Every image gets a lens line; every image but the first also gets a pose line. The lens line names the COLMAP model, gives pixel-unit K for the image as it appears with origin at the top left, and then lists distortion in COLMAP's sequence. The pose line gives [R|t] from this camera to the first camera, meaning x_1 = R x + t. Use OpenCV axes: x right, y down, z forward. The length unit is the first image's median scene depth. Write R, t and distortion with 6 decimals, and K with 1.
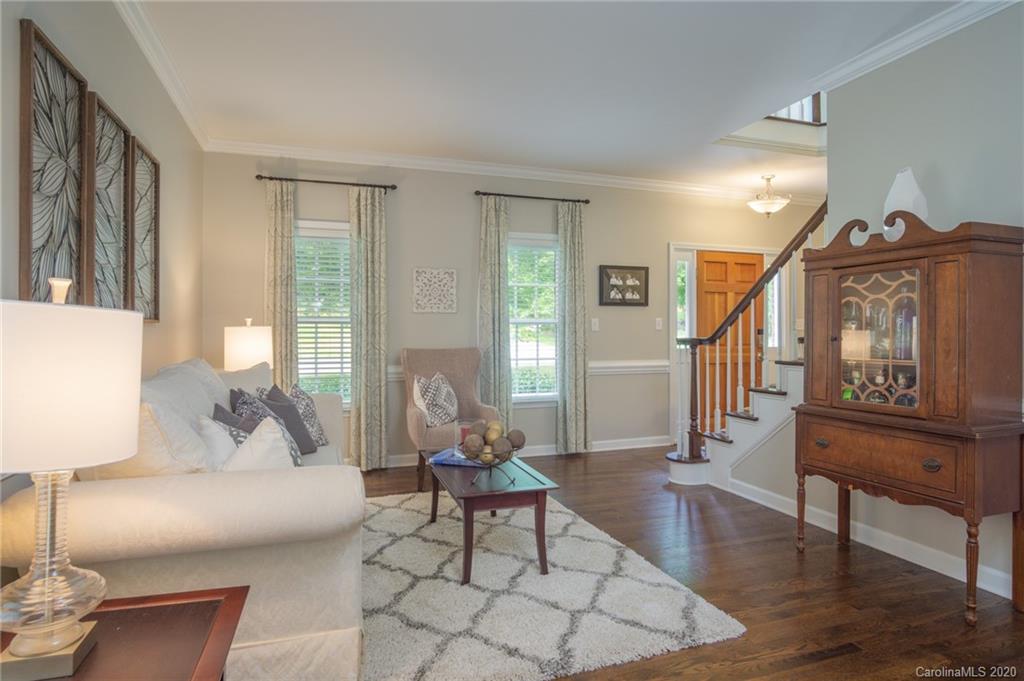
lens RADIAL K [[548.4, 0, 510.6], [0, 548.4, 338.6], [0, 0, 1]] dist [0.002797, 0.001951]
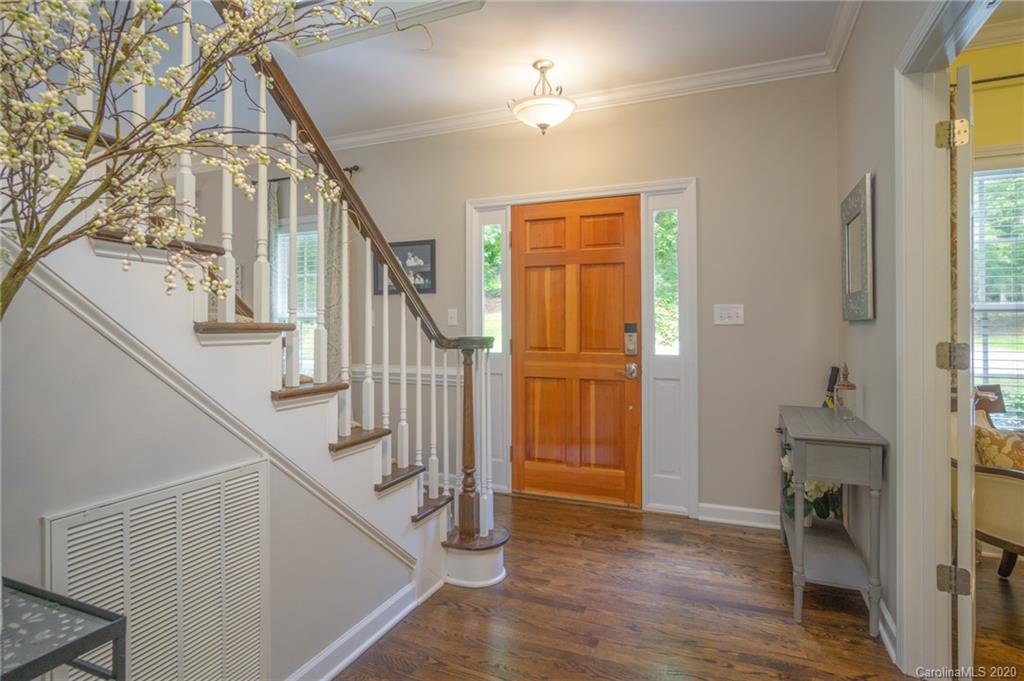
lens RADIAL K [[548.4, 0, 510.9], [0, 548.4, 332.2], [0, 0, 1]] dist [0.002797, 0.001951]
pose [[0.746498, 0.007579, -0.665345, 0.795736], [-0.003287, 0.999965, 0.007703, -0.012884], [0.665380, -0.003563, 0.746496, 0.511702]]
